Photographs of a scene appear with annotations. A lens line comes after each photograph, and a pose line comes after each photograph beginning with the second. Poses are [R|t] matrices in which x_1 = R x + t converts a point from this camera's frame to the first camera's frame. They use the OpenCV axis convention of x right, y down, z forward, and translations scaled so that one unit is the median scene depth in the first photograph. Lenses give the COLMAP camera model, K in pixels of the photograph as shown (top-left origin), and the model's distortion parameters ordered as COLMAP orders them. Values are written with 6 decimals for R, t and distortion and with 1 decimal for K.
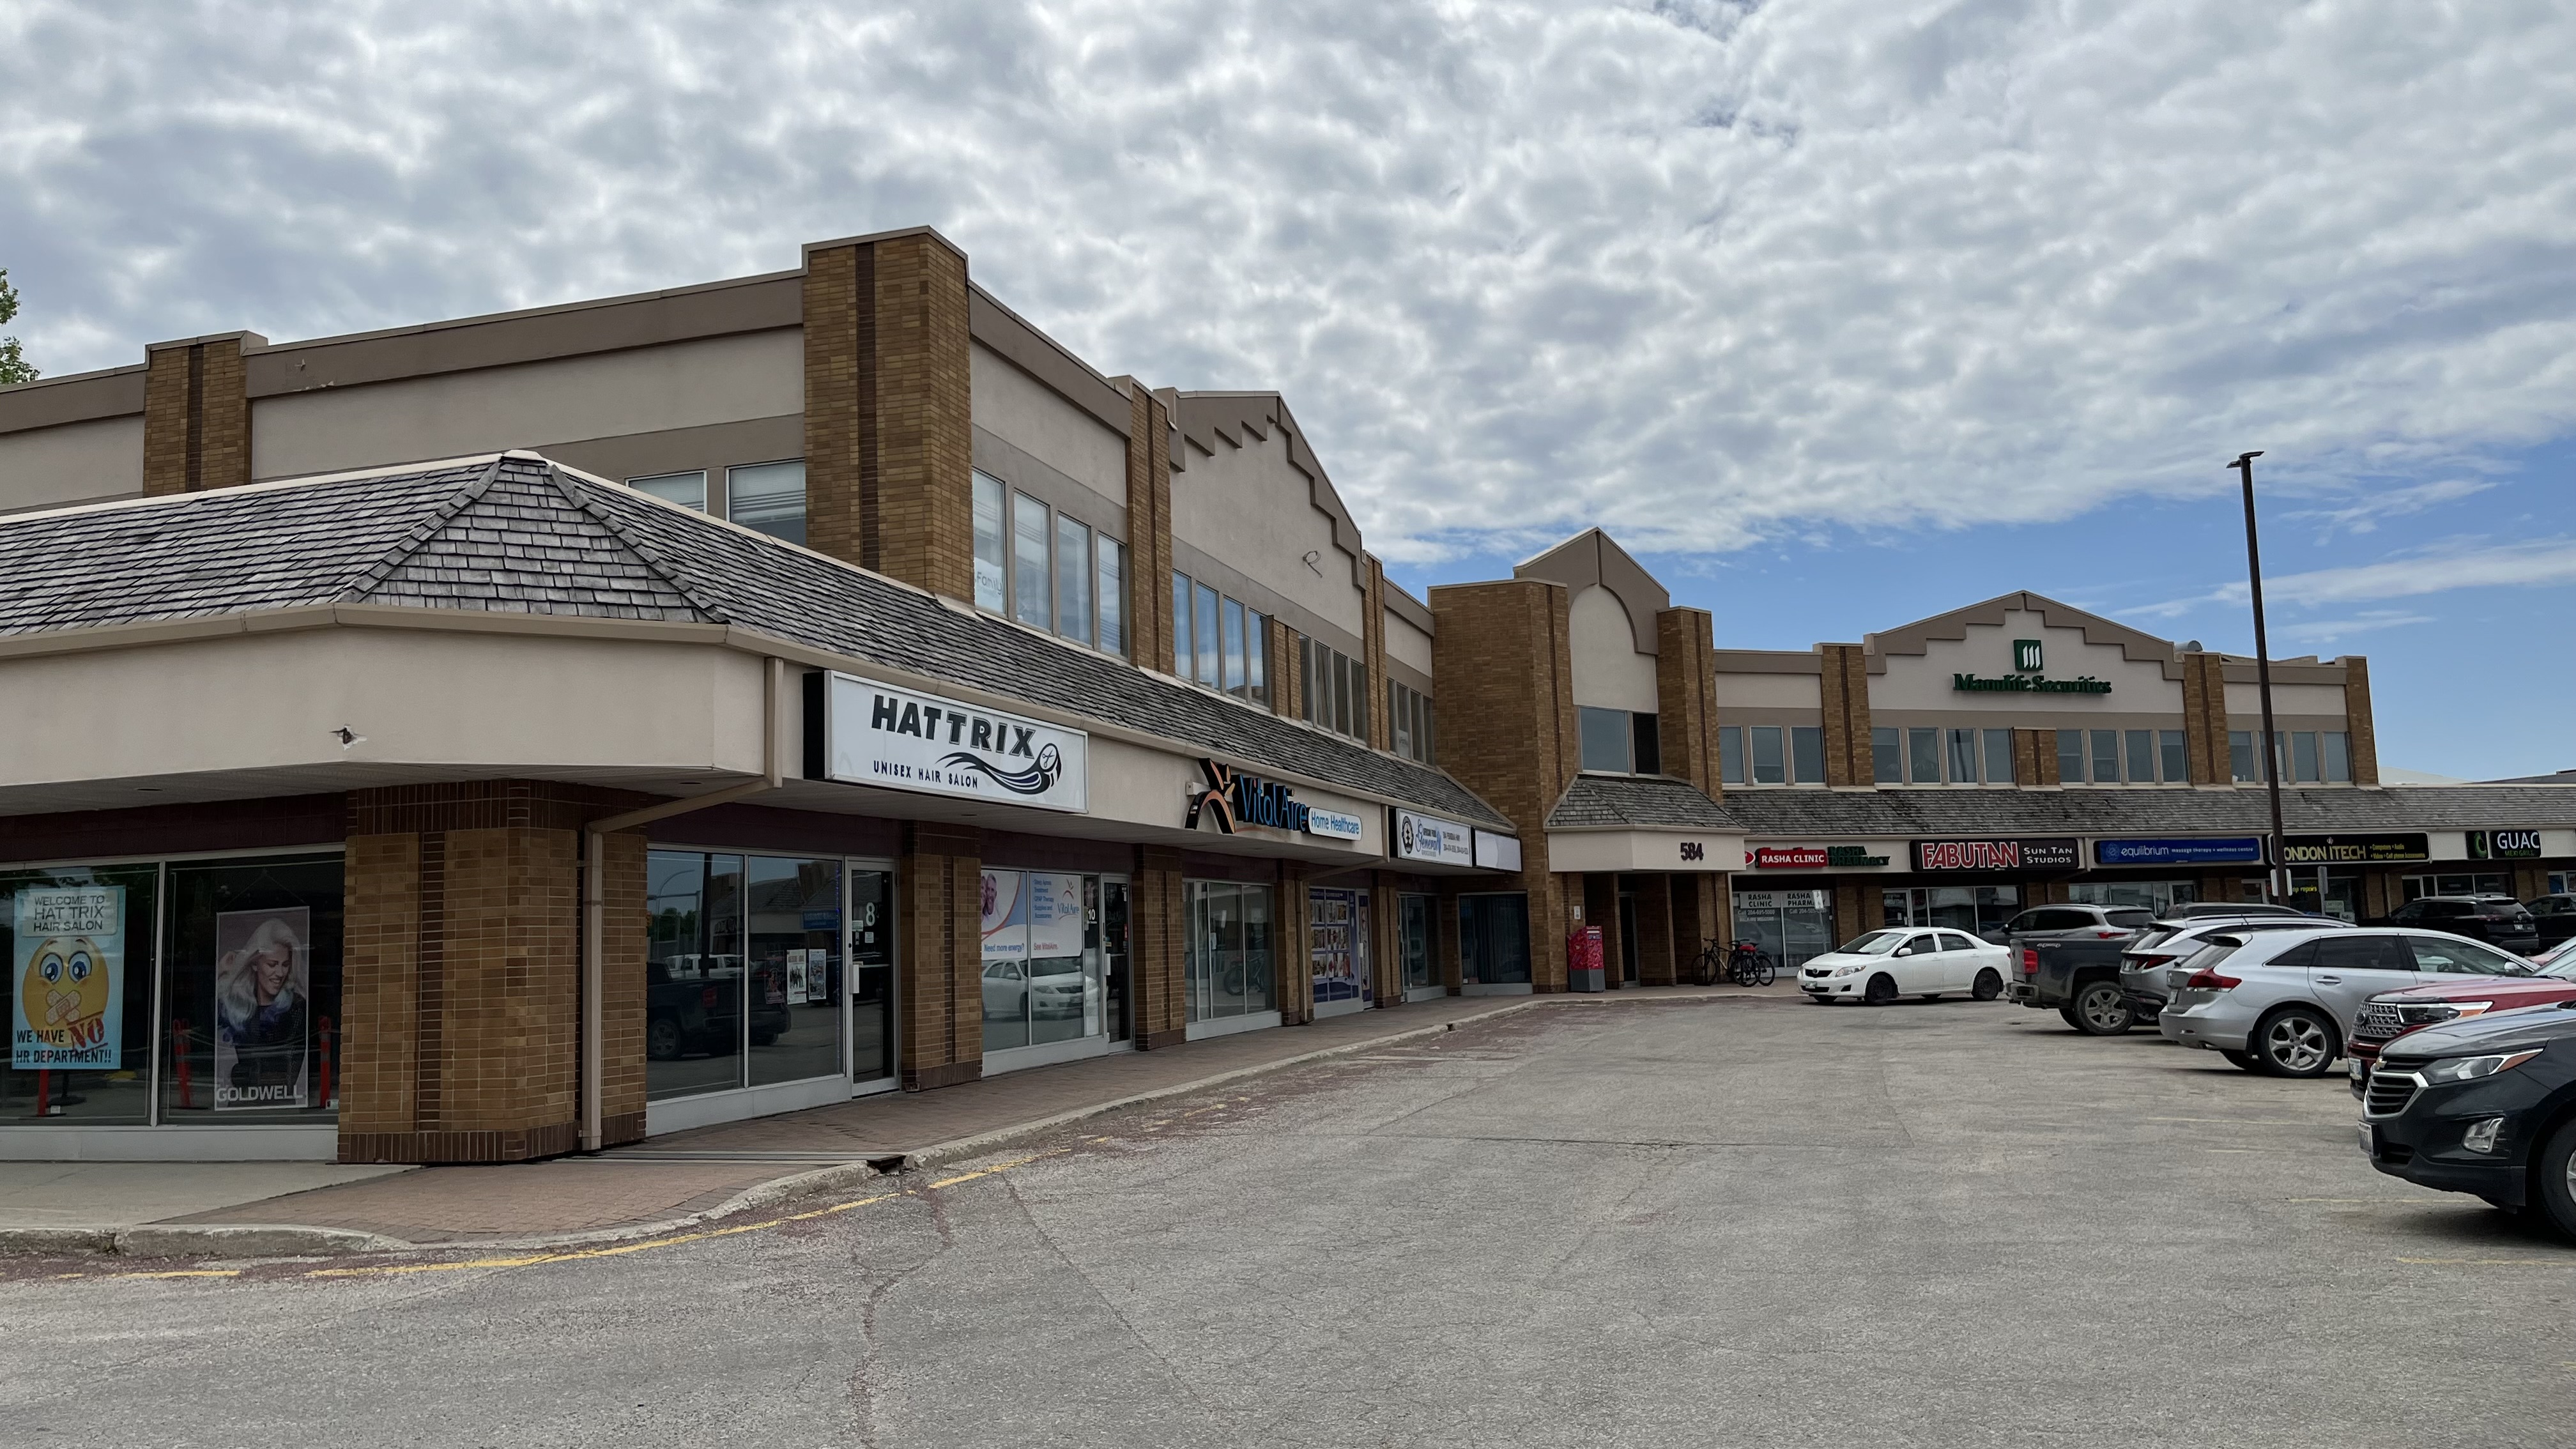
lens RADIAL K [[1928.1, 0, 1287.4], [0, 1928.1, 740.4], [0, 0, 1]] dist [0.009858, 0.000406]
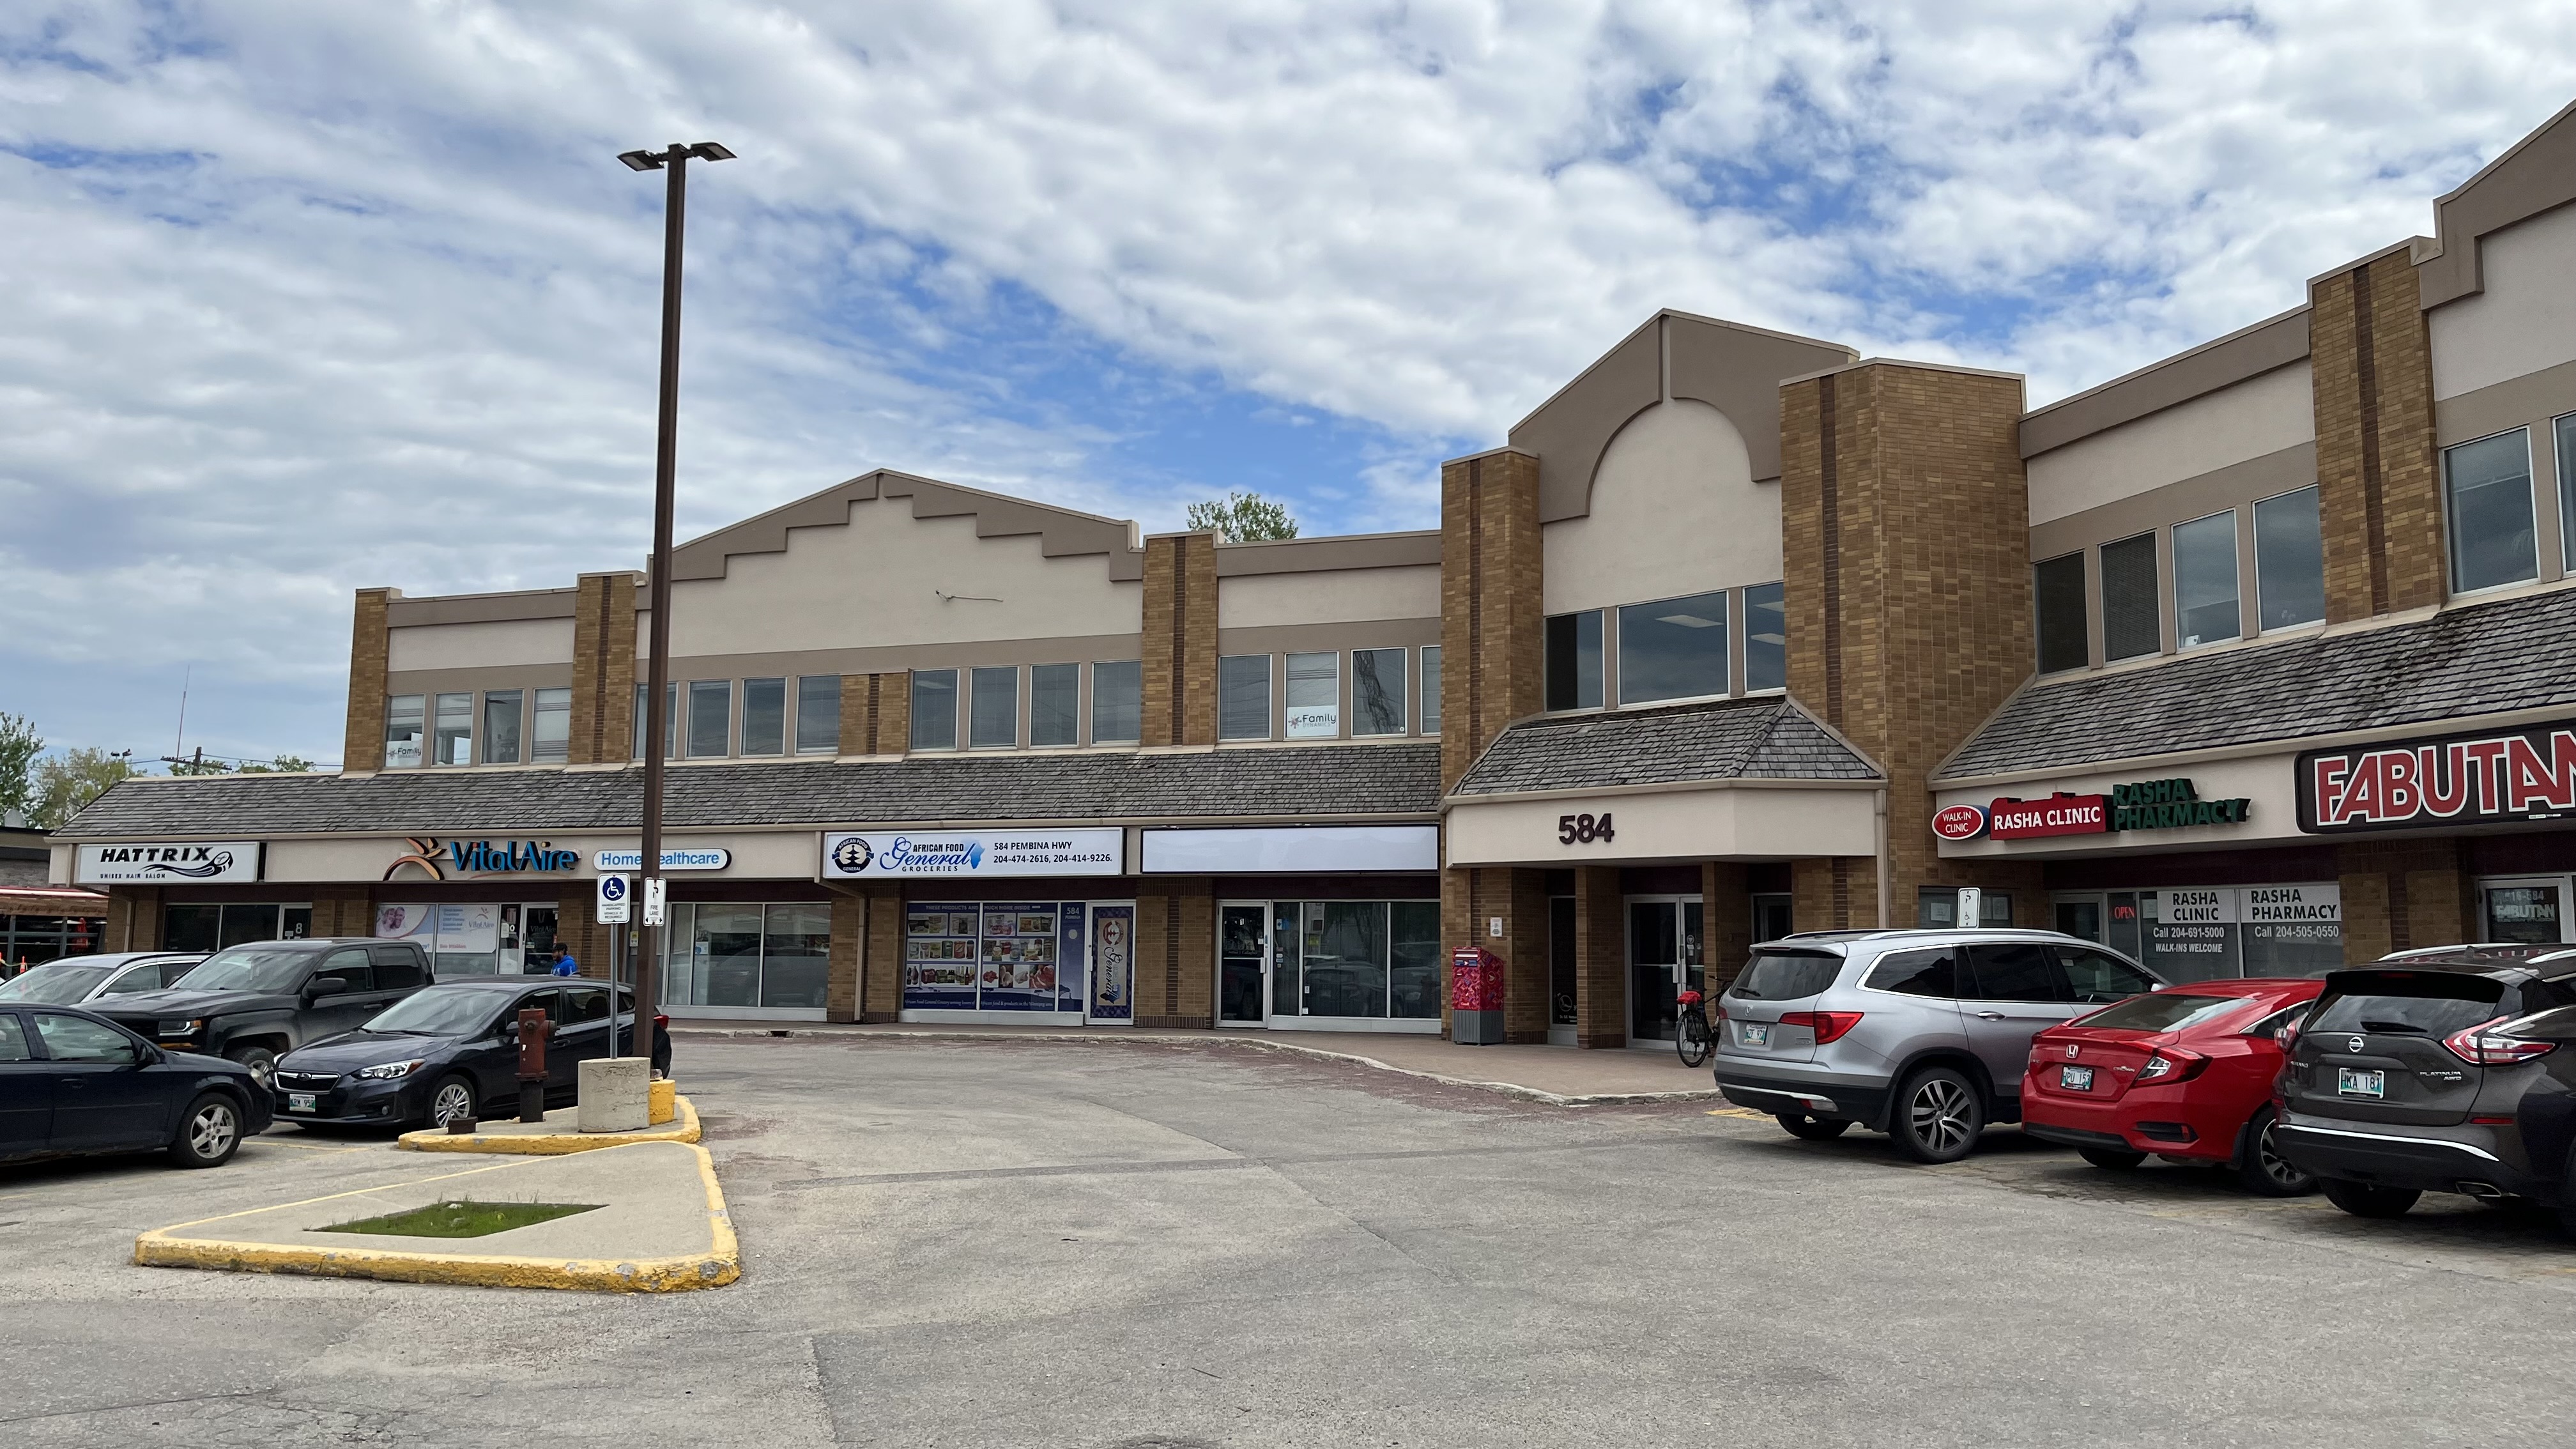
lens RADIAL K [[1928.1, 0, 1292.3], [0, 1928.1, 706.6], [0, 0, 1]] dist [0.009858, 0.000406]
pose [[-0.045422, -0.090494, -0.994861, 0.981370], [0.099623, 0.990514, -0.094647, 0.081248], [0.993988, -0.103410, -0.035976, 1.124651]]
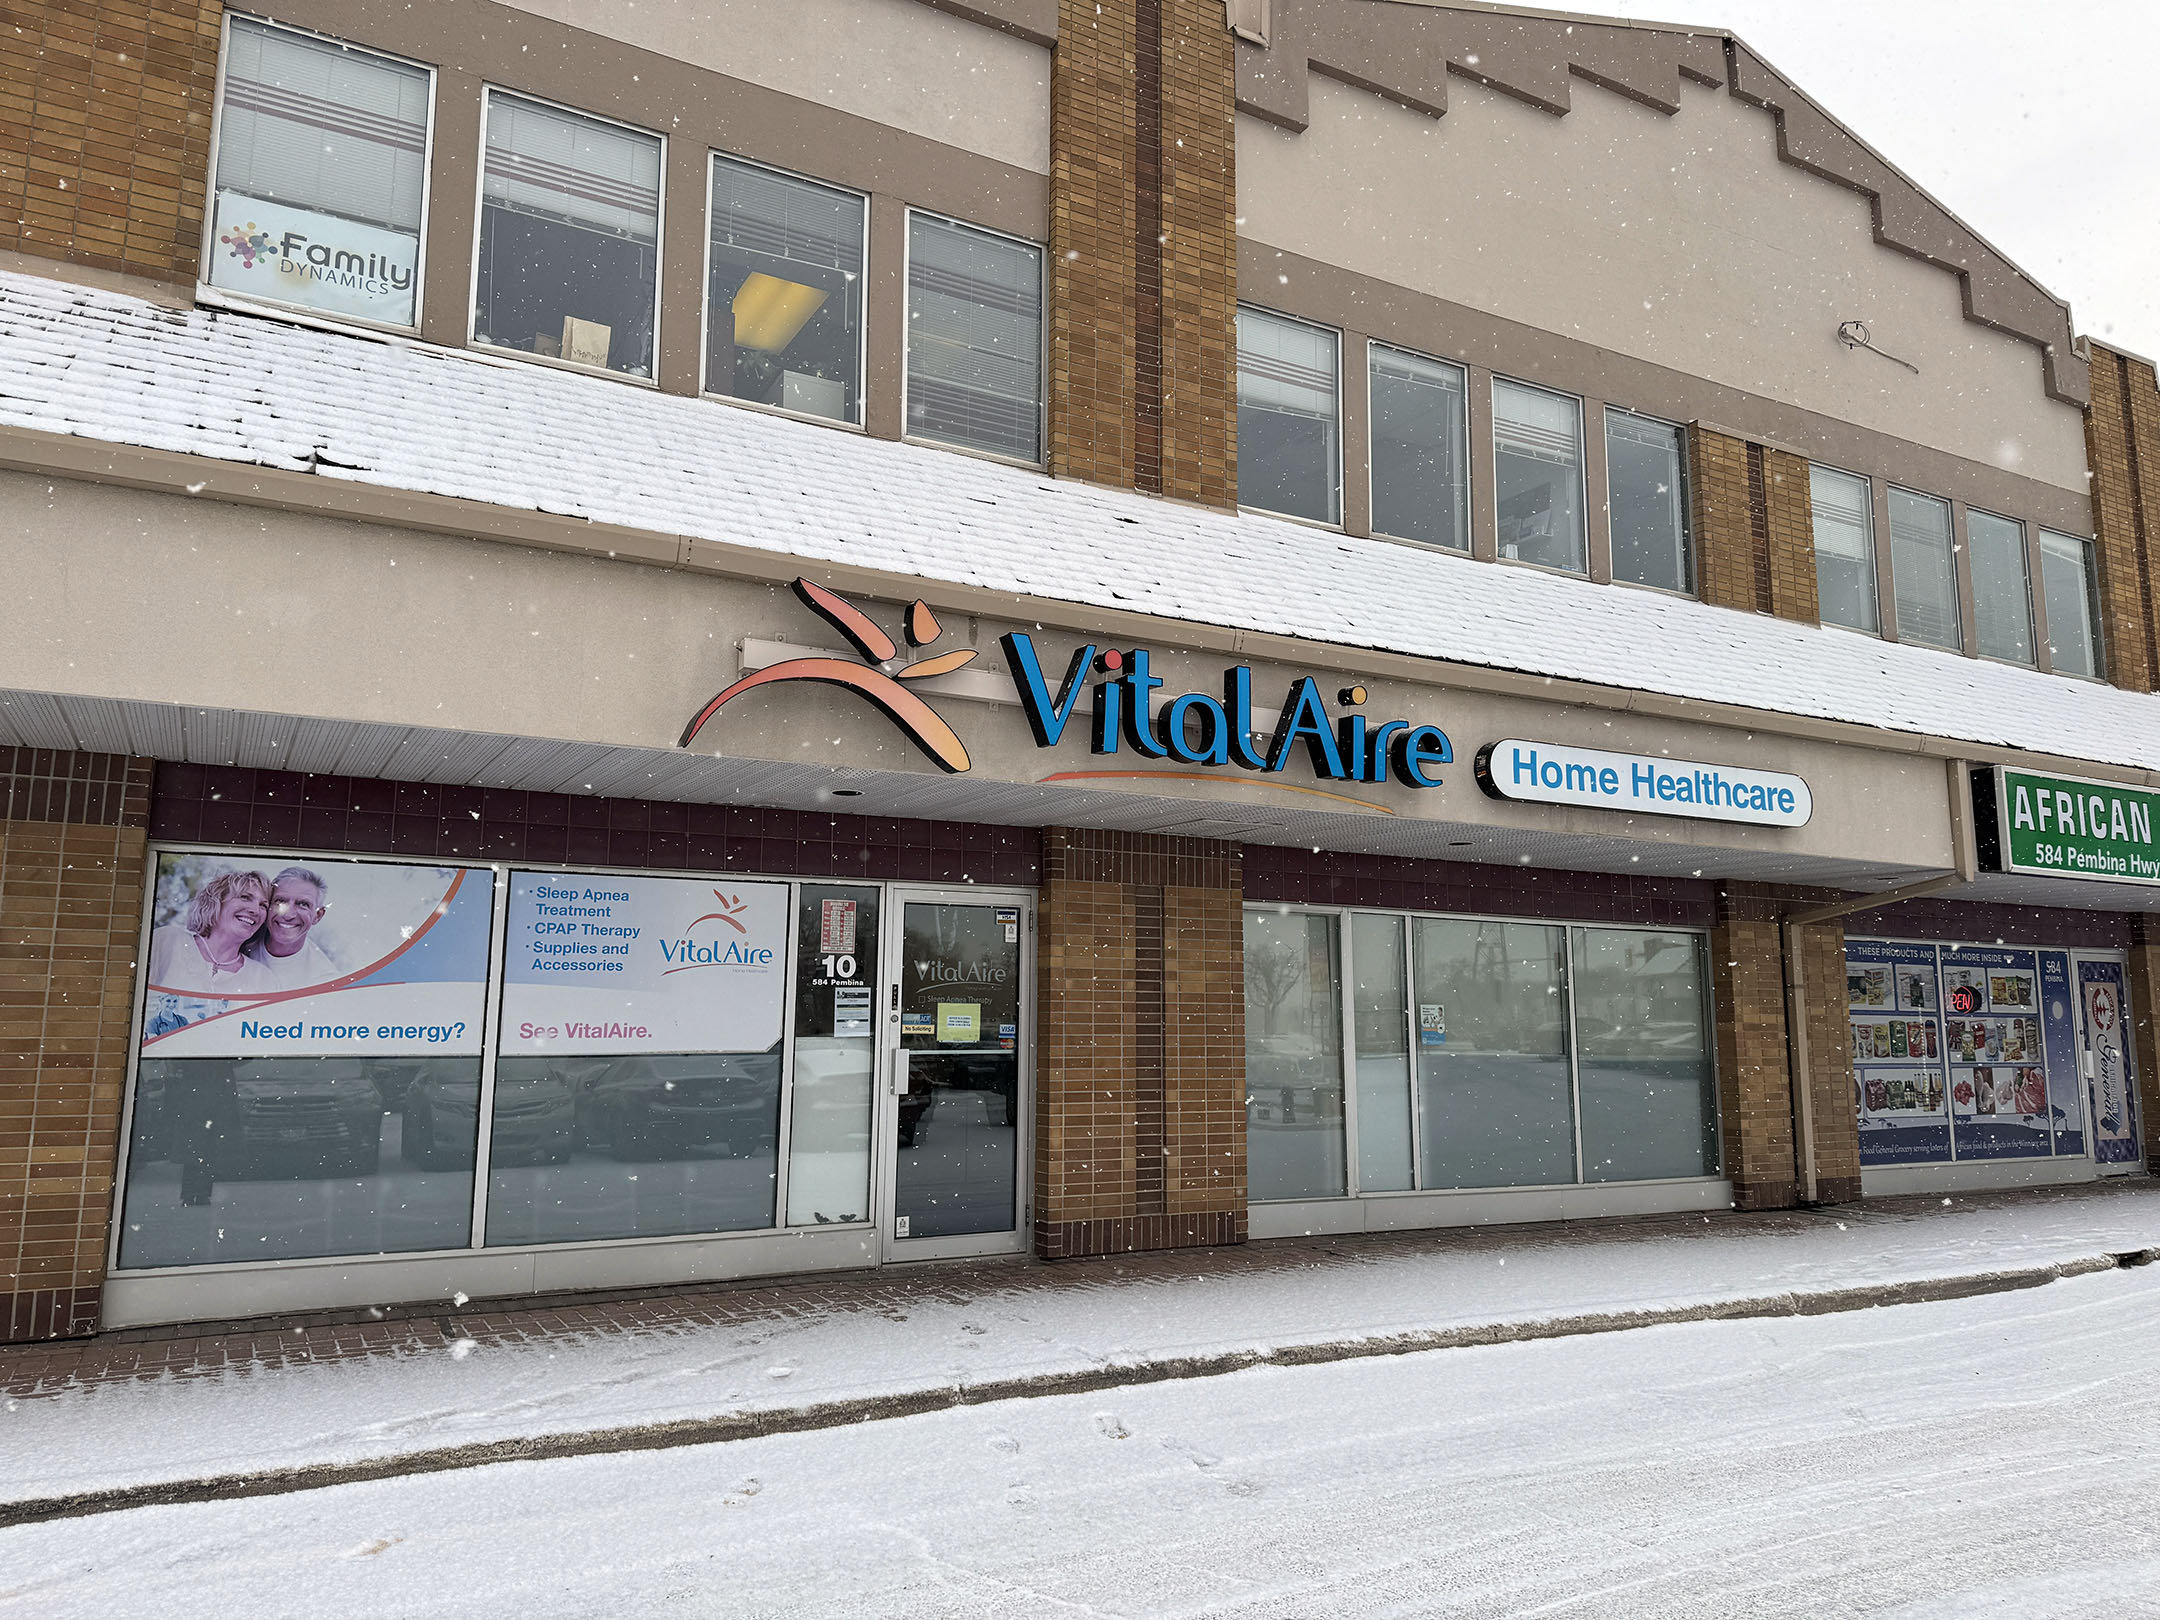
lens RADIAL K [[1636.2, 0, 1076.9], [0, 1636.2, 791.7], [0, 0, 1]] dist [0.004904, 0.000714]
pose [[0.731986, -0.064833, -0.678228, 0.143196], [0.041958, 0.997862, -0.050104, 0.044842], [0.680027, 0.008219, 0.733141, 0.478268]]
